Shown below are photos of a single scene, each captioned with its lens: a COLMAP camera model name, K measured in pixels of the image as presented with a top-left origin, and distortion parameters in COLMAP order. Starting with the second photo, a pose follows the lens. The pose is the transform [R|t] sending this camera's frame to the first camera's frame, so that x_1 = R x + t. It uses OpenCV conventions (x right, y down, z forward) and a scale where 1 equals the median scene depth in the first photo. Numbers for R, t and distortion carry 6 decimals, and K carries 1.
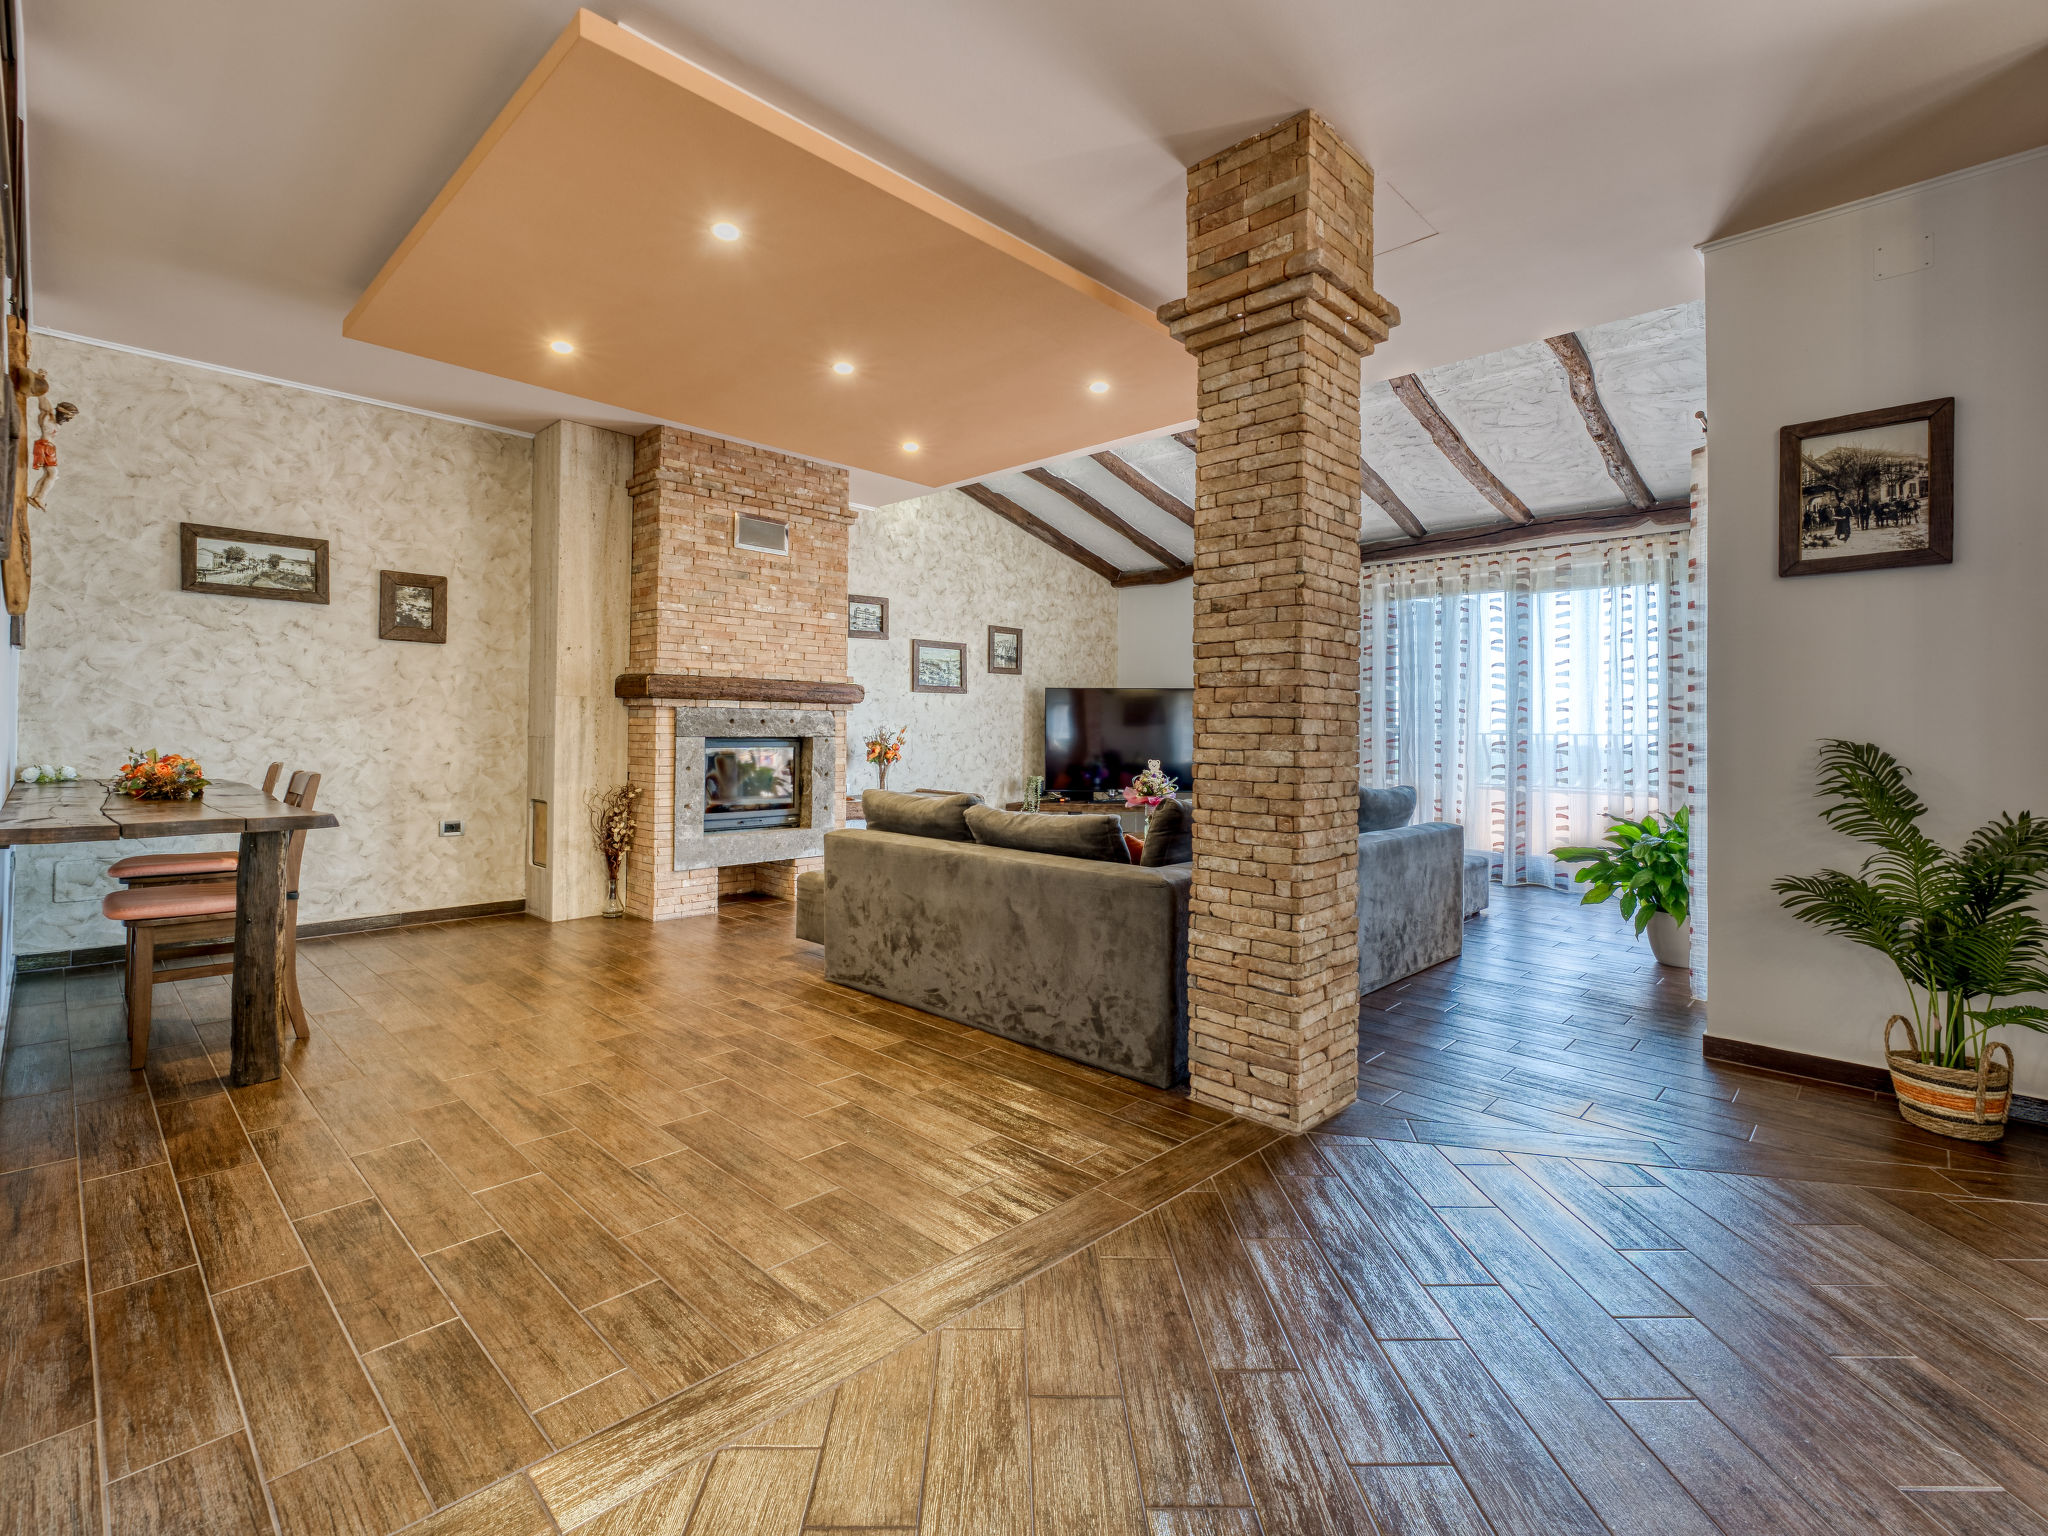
lens RADIAL K [[963.0, 0, 1028.9], [0, 963.0, 728.1], [0, 0, 1]] dist [-0.001391, 0.000461]
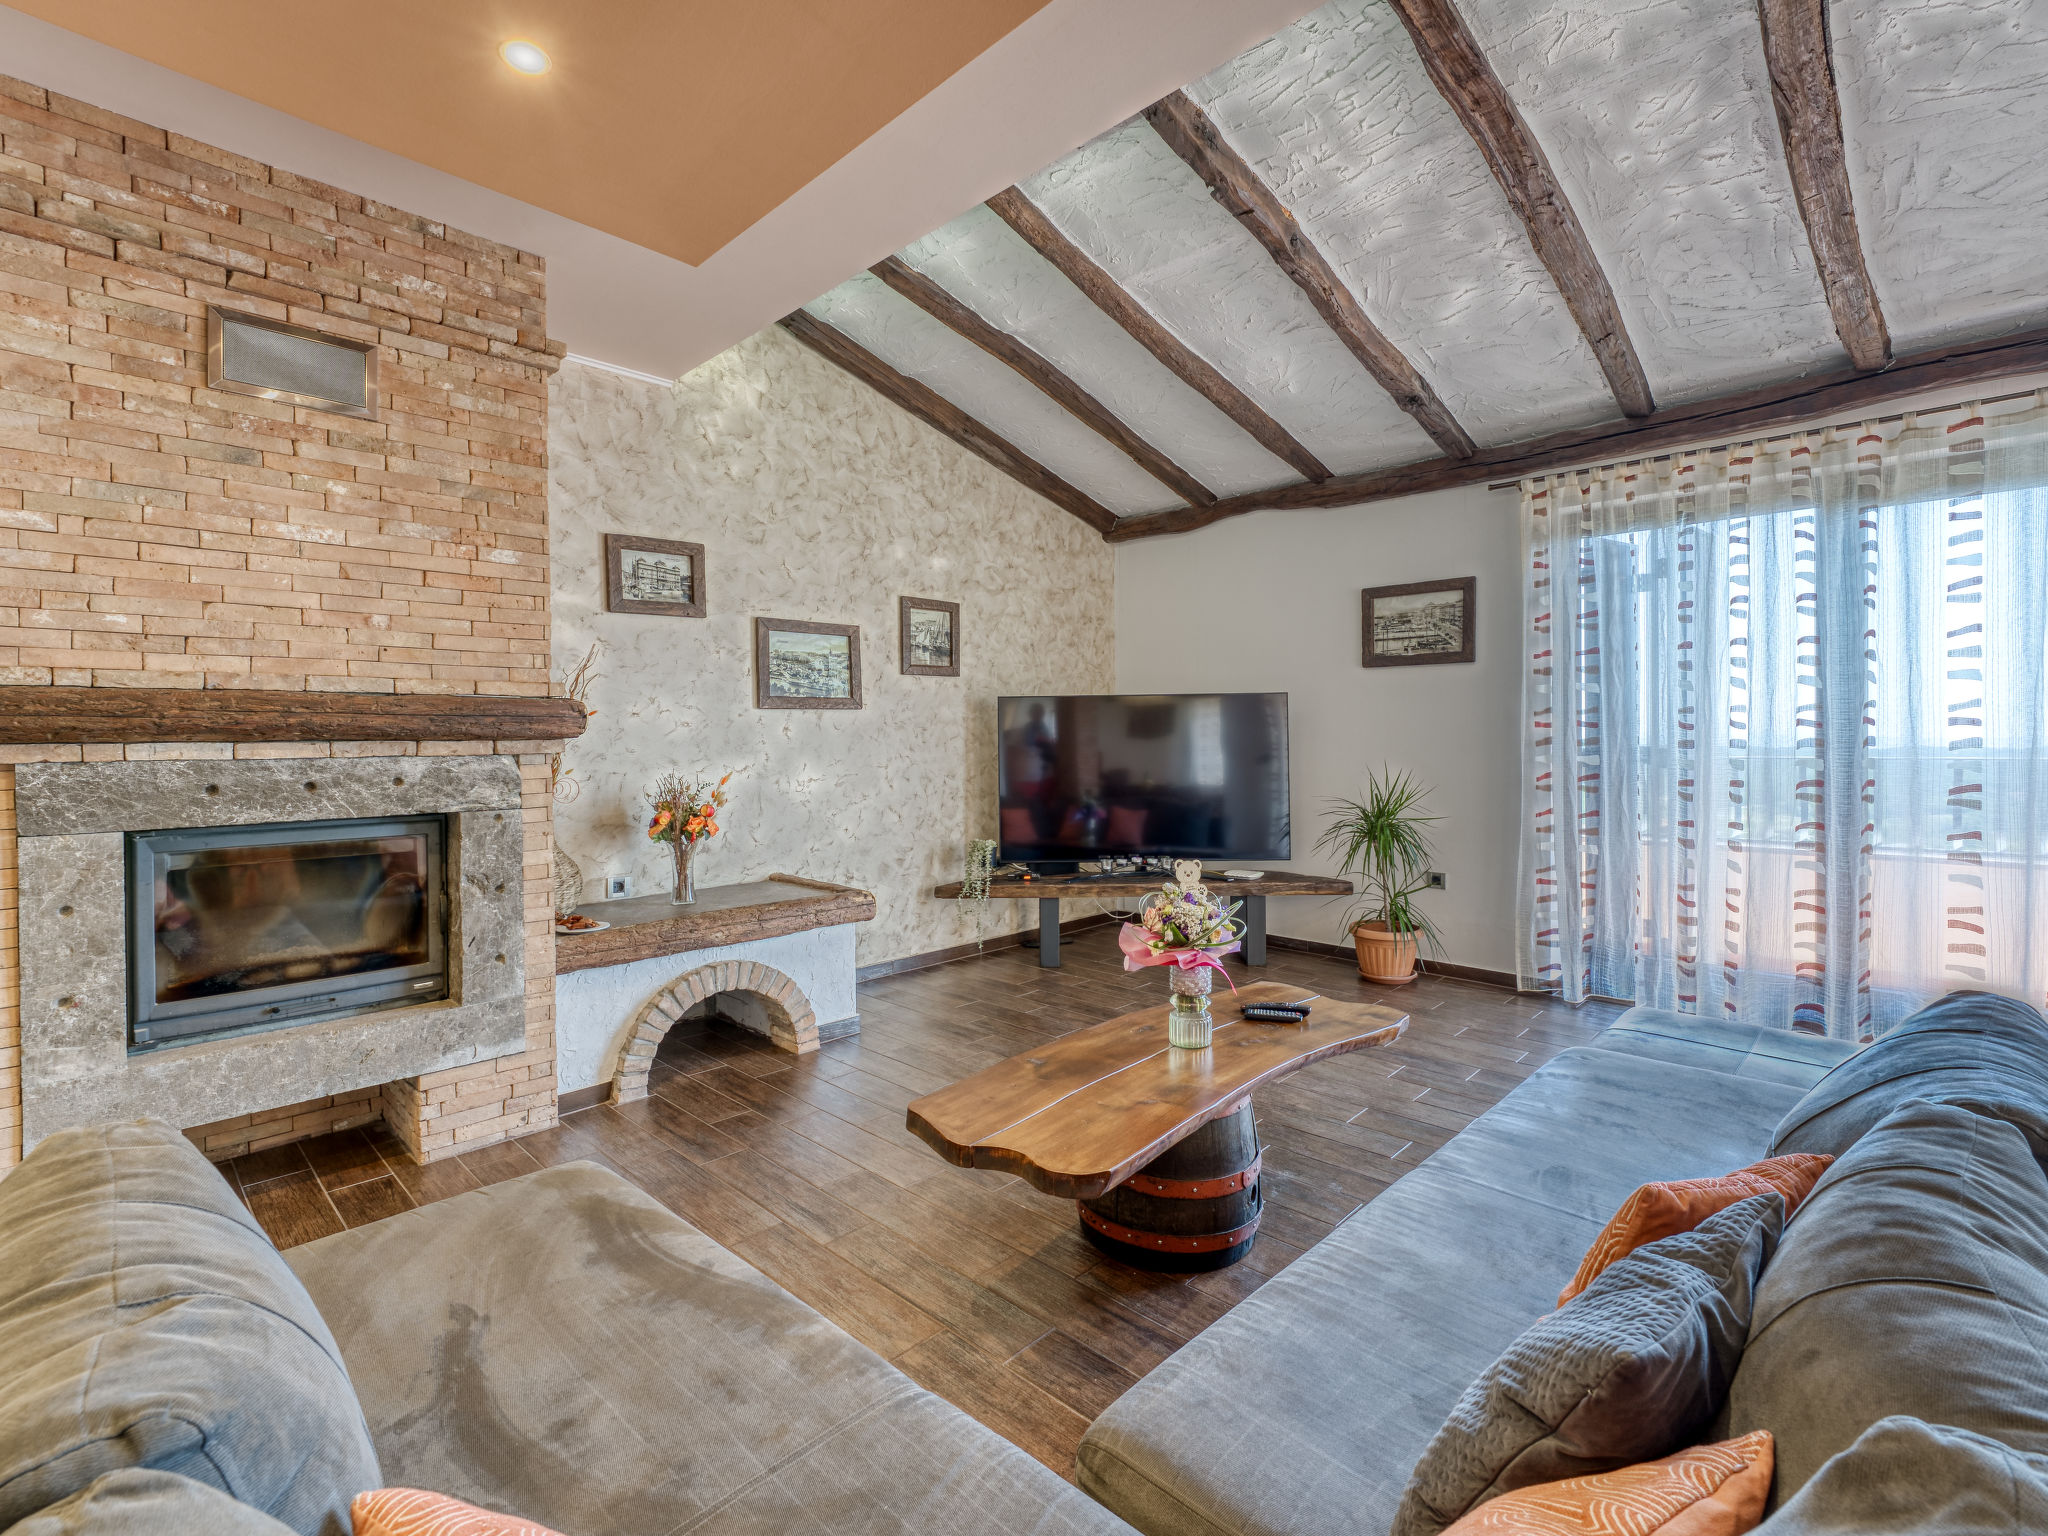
lens RADIAL K [[963.0, 0, 1031.5], [0, 963.0, 754.6], [0, 0, 1]] dist [-0.001391, 0.000461]
pose [[0.999829, -0.017819, -0.004975, 0.050640], [0.017916, 0.999635, 0.020196, -0.020376], [0.004613, -0.020282, 0.999784, 0.460198]]
